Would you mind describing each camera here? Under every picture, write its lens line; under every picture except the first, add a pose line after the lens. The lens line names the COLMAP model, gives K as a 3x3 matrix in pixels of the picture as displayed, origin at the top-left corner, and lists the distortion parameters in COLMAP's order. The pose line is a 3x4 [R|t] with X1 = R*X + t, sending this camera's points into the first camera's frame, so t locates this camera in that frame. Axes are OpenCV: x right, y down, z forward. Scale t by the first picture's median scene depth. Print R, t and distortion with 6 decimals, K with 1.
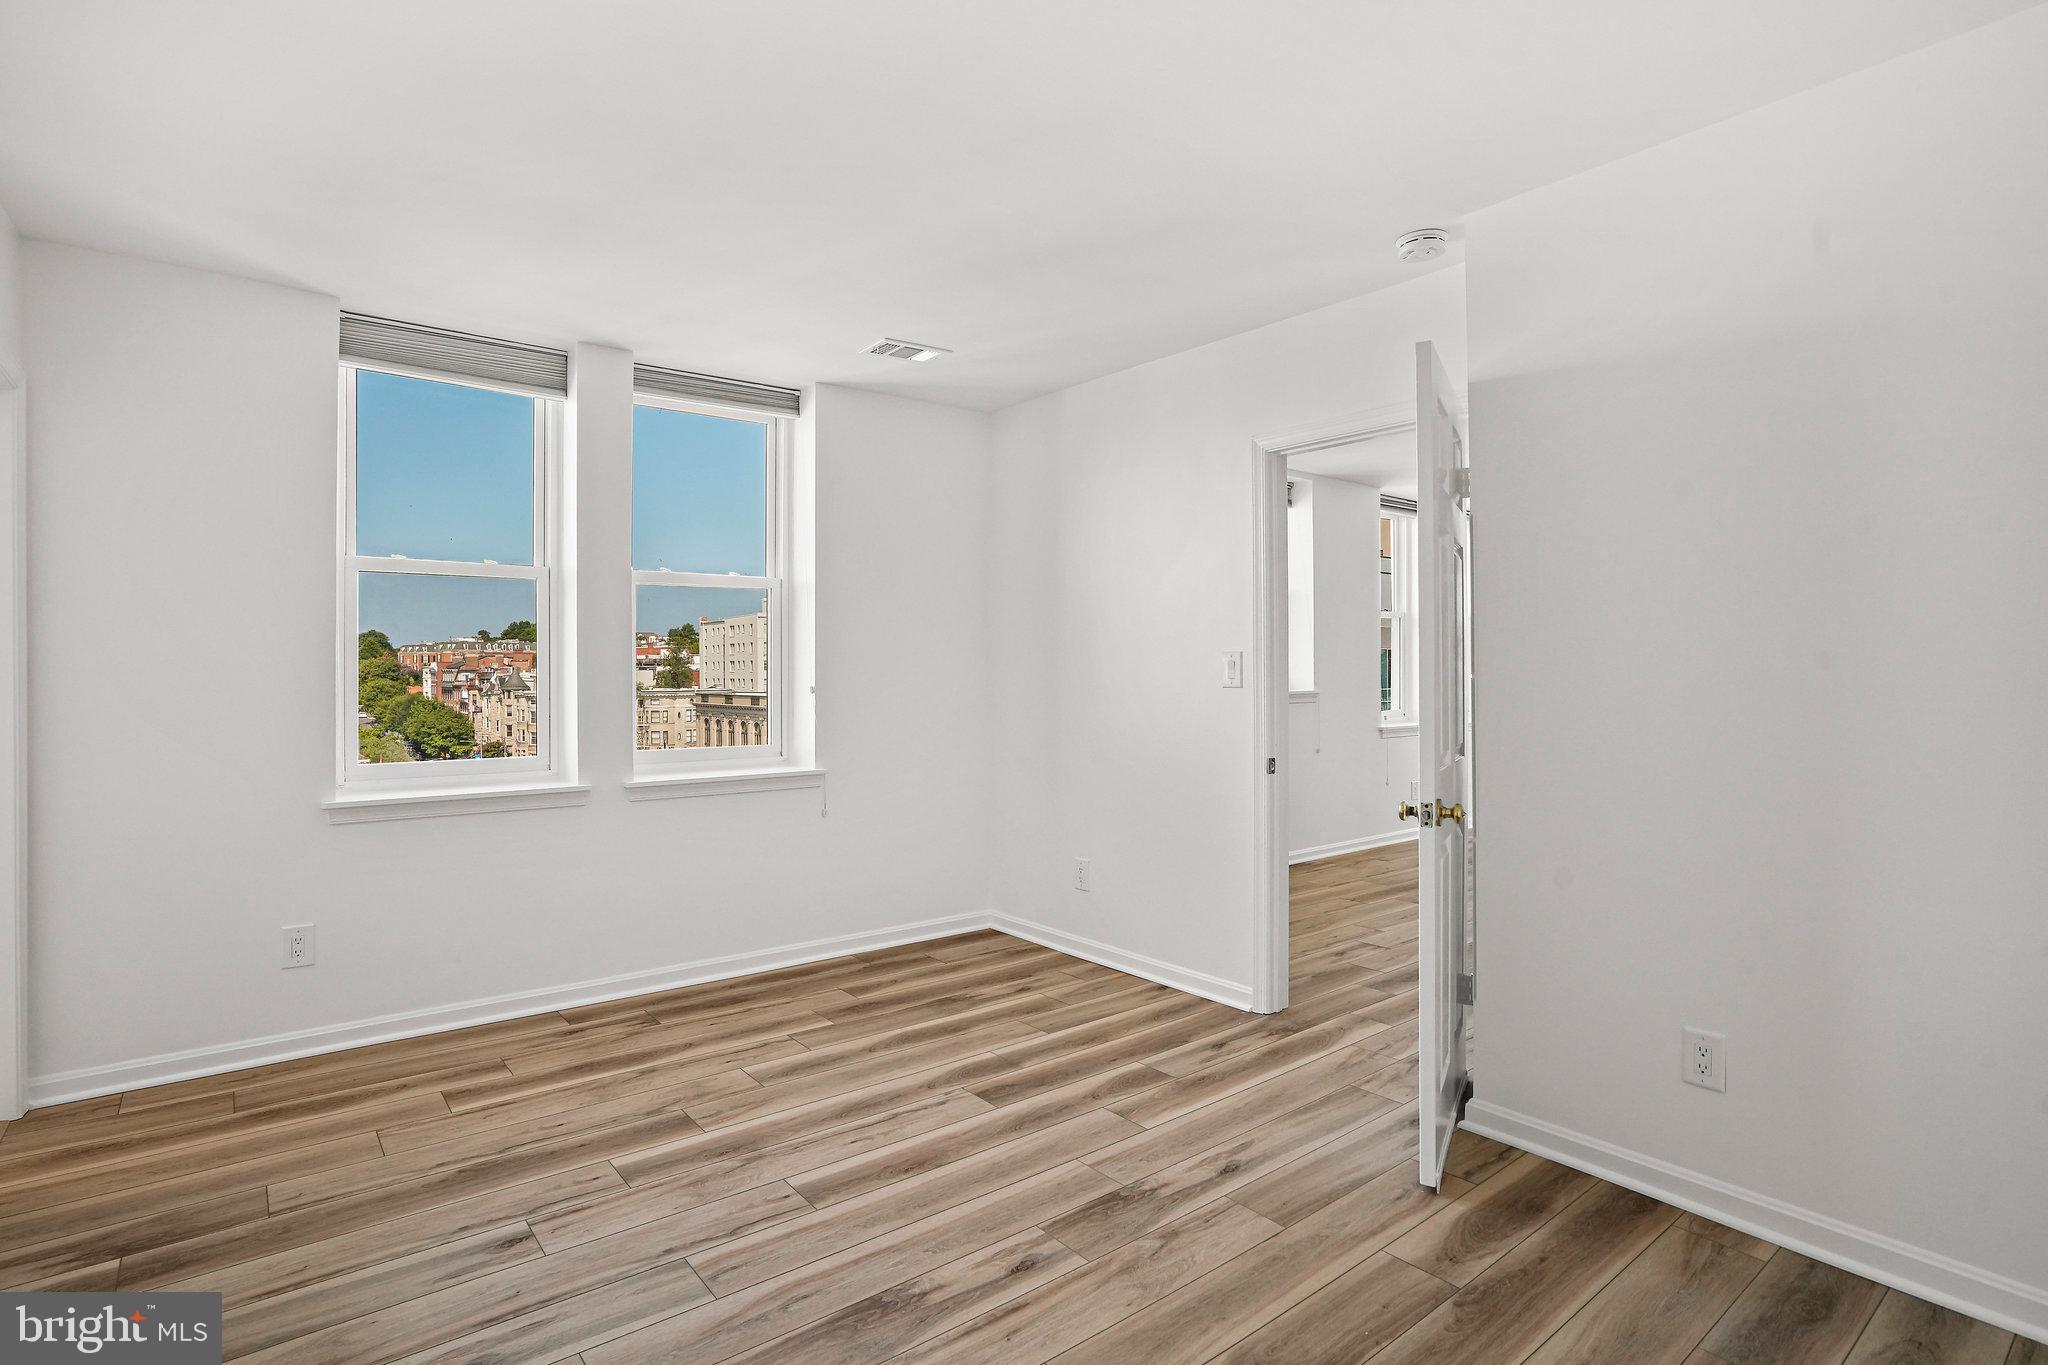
lens RADIAL K [[1023.5, 0, 991.8], [0, 1023.5, 659.6], [0, 0, 1]] dist [-0.053836, 0.024051]
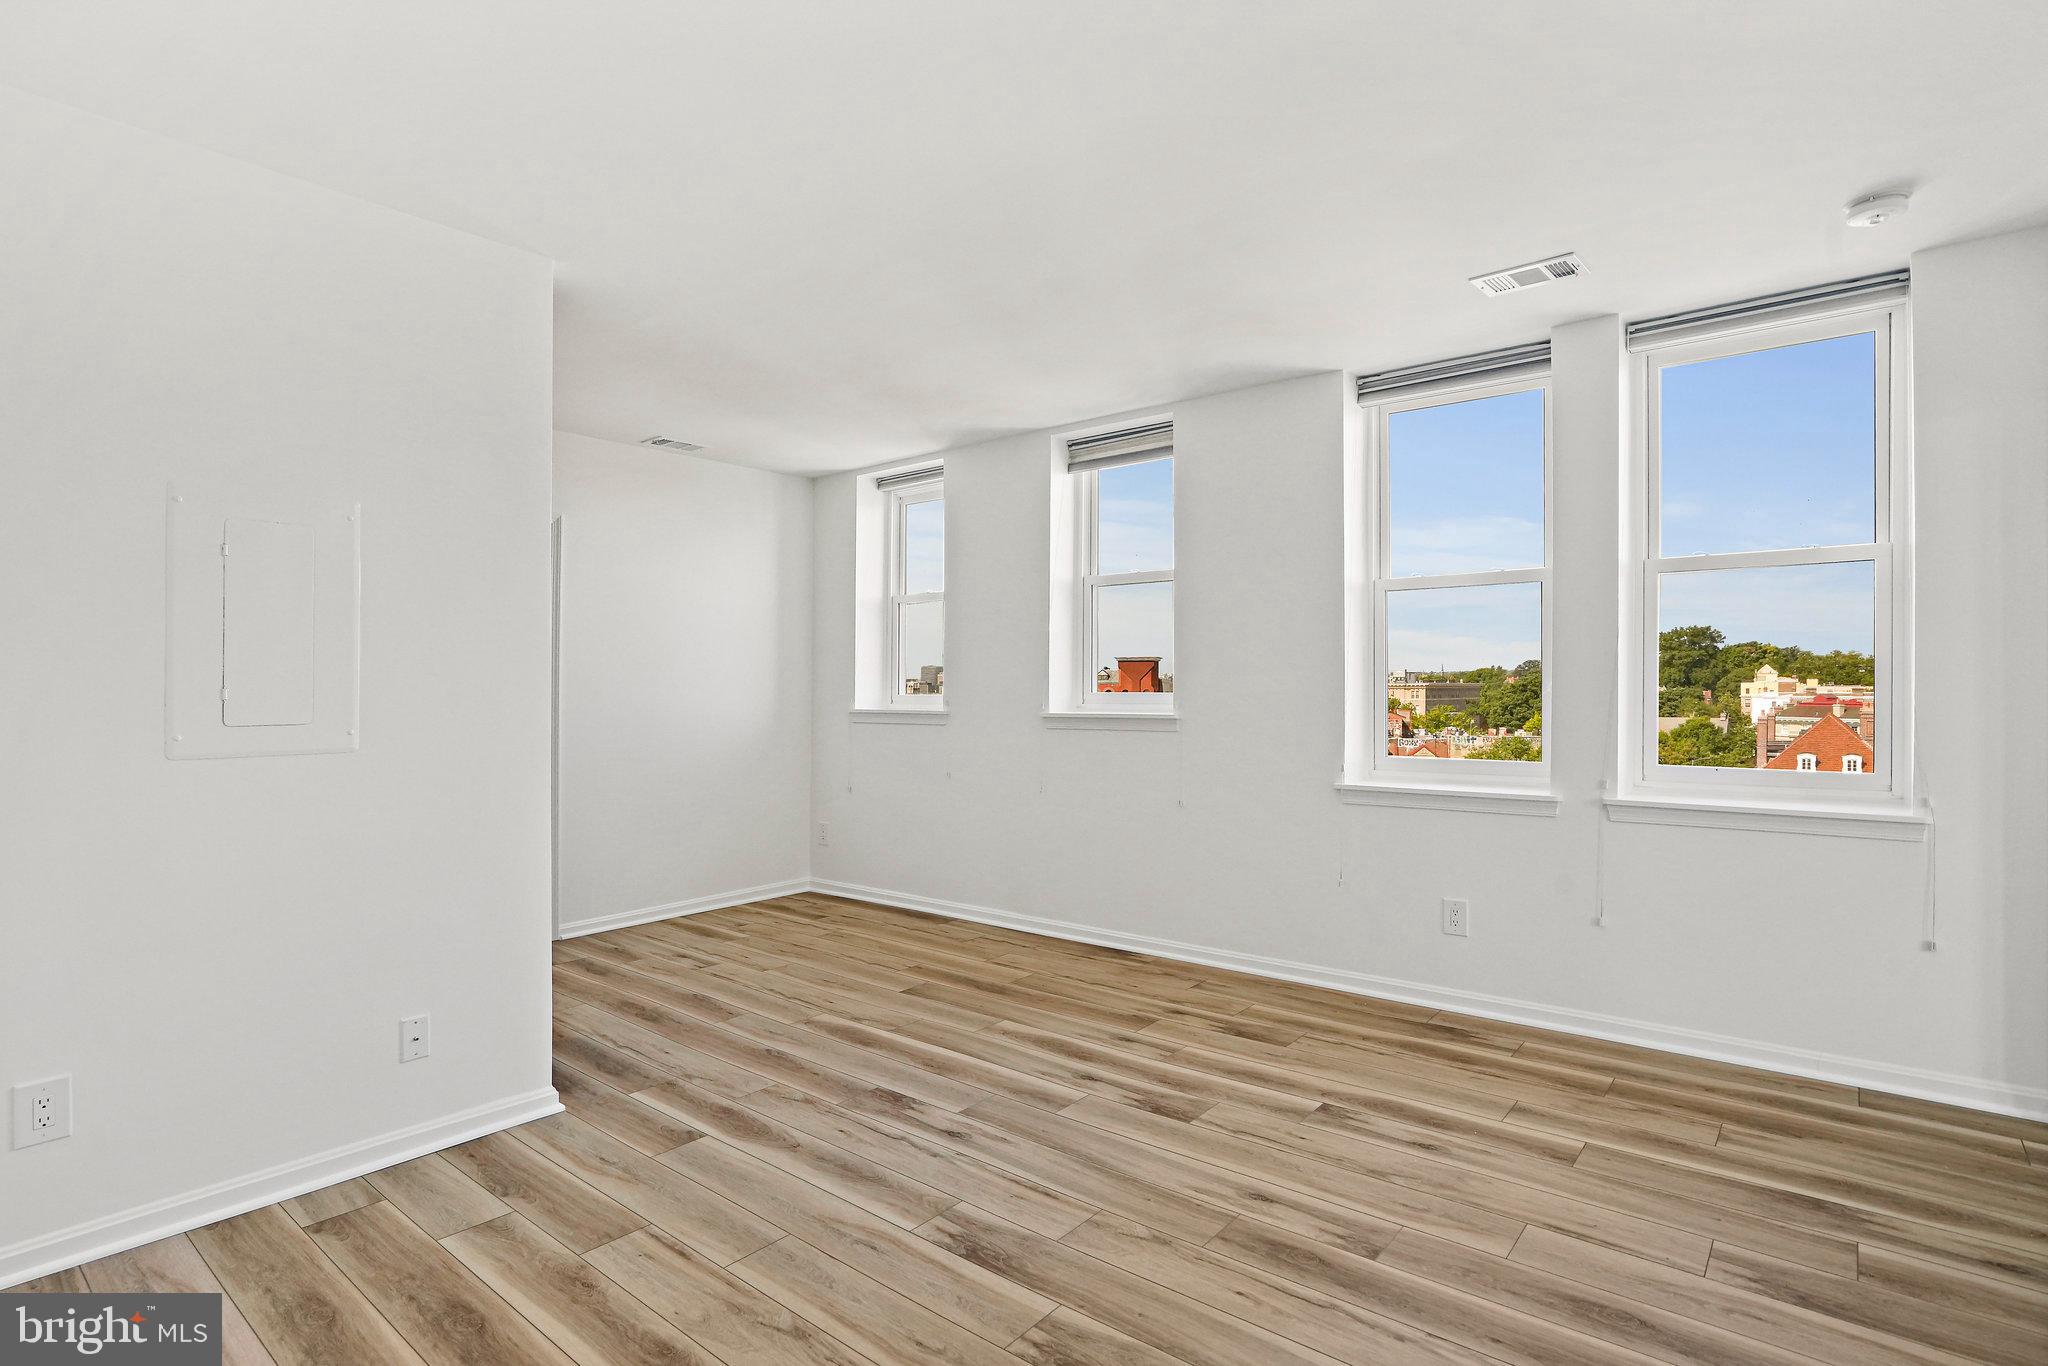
lens RADIAL K [[1042.4, 0, 1029.1], [0, 1042.4, 694.0], [0, 0, 1]] dist [-0.015613, 0.001121]
pose [[0.220083, 0.012498, -0.975401, 0.497425], [0.009199, 0.999847, 0.014887, 0.019508], [0.975438, -0.012249, 0.219934, 0.304824]]
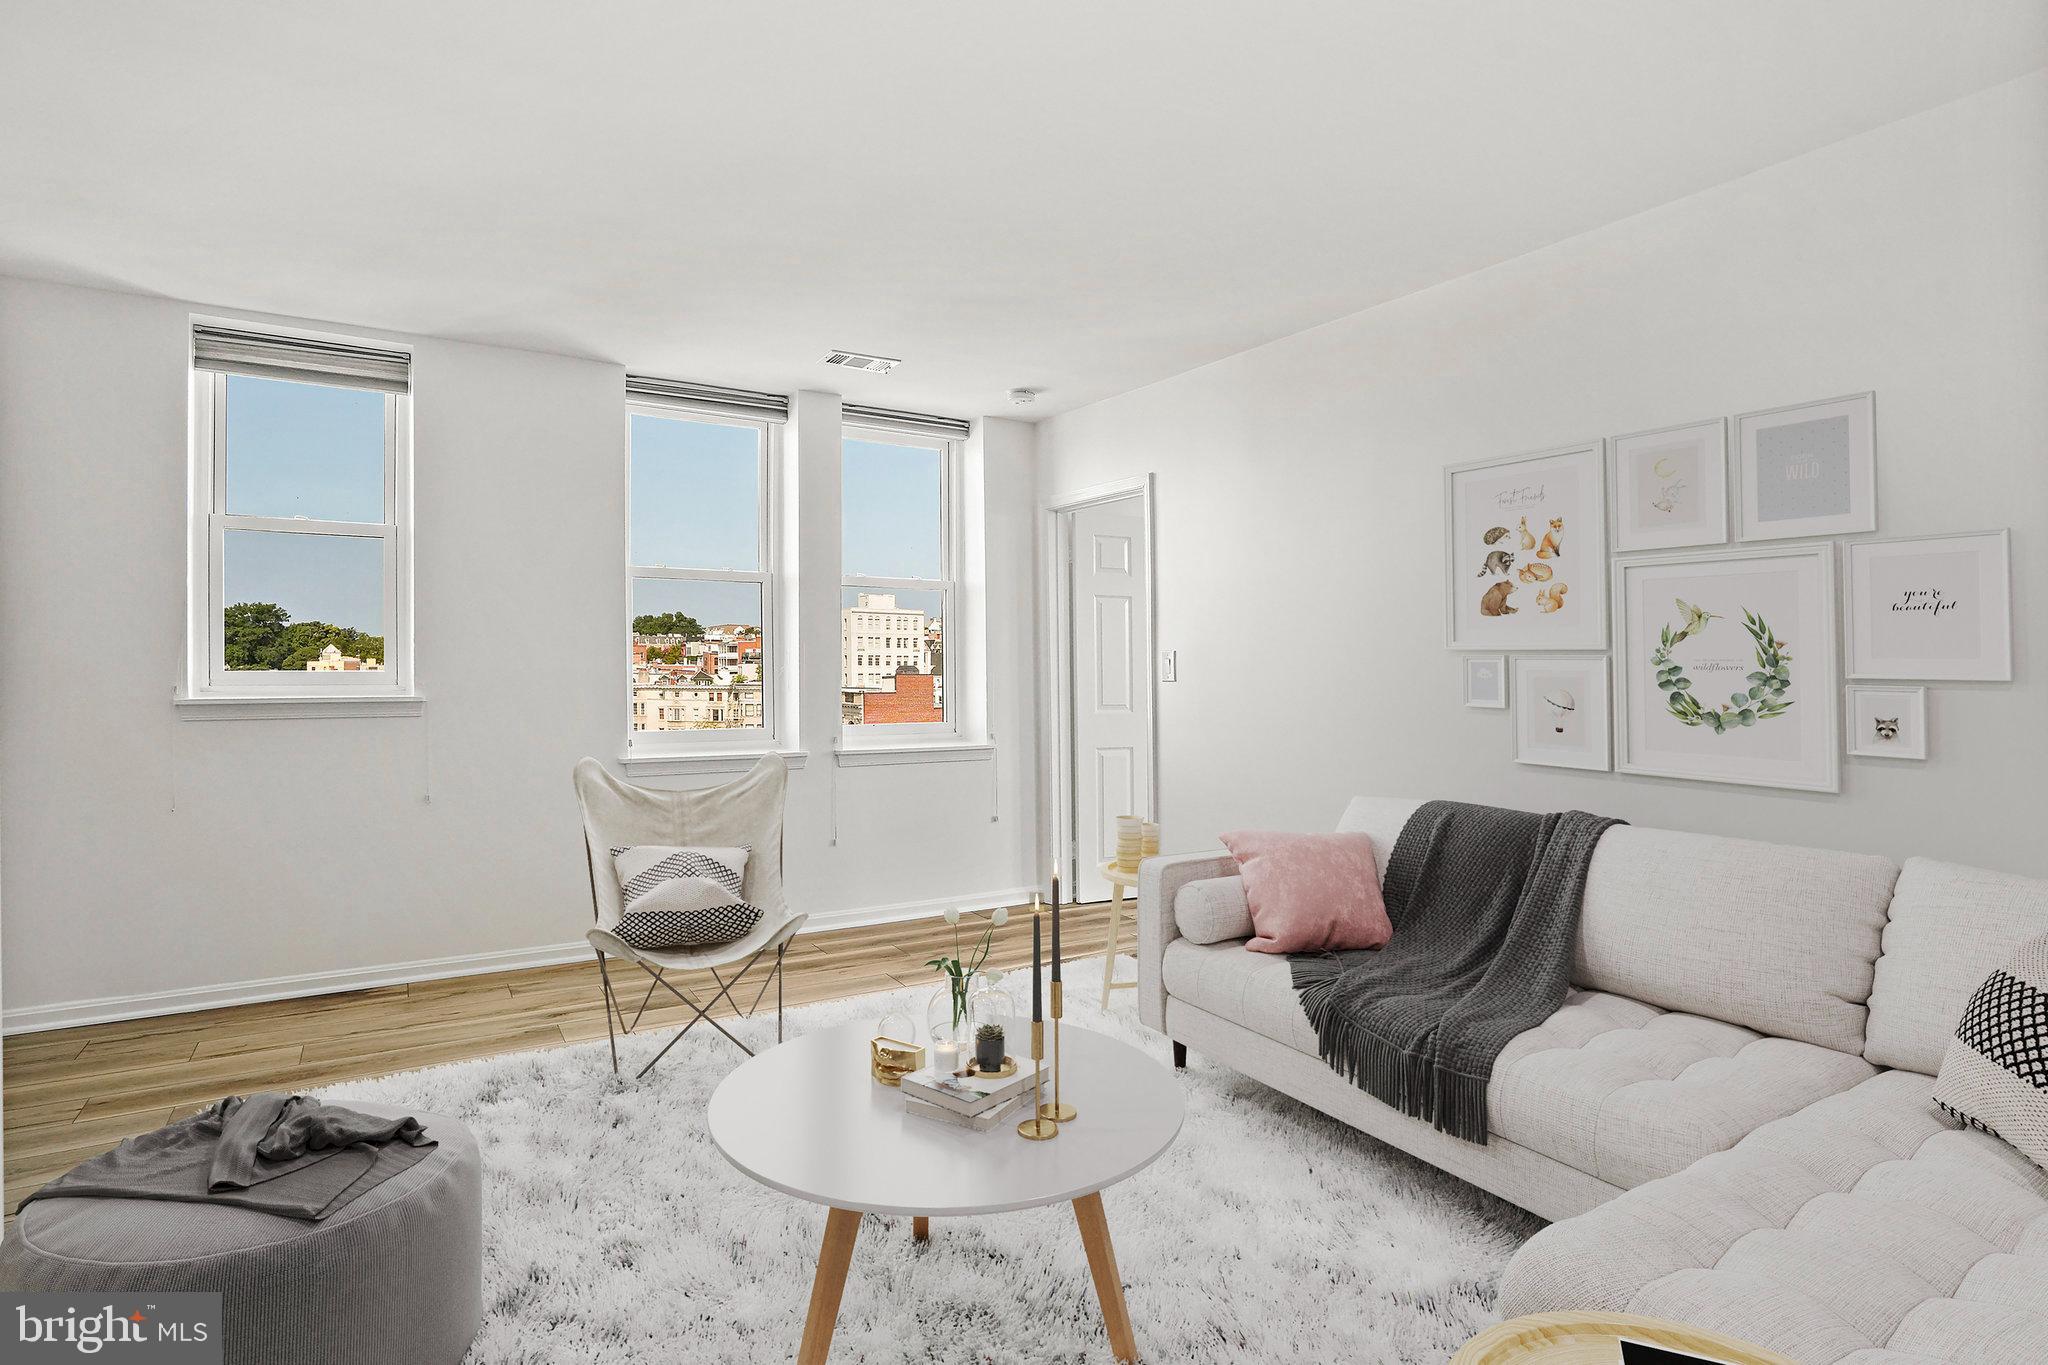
lens RADIAL K [[1023.5, 0, 1022.4], [0, 1023.5, 666.6], [0, 0, 1]] dist [-0.053836, 0.024051]
pose [[0.993727, 0.011742, -0.111217, 0.329055], [-0.010928, 0.999909, 0.007930, 0.018700], [0.111300, -0.006665, 0.993764, 0.110216]]
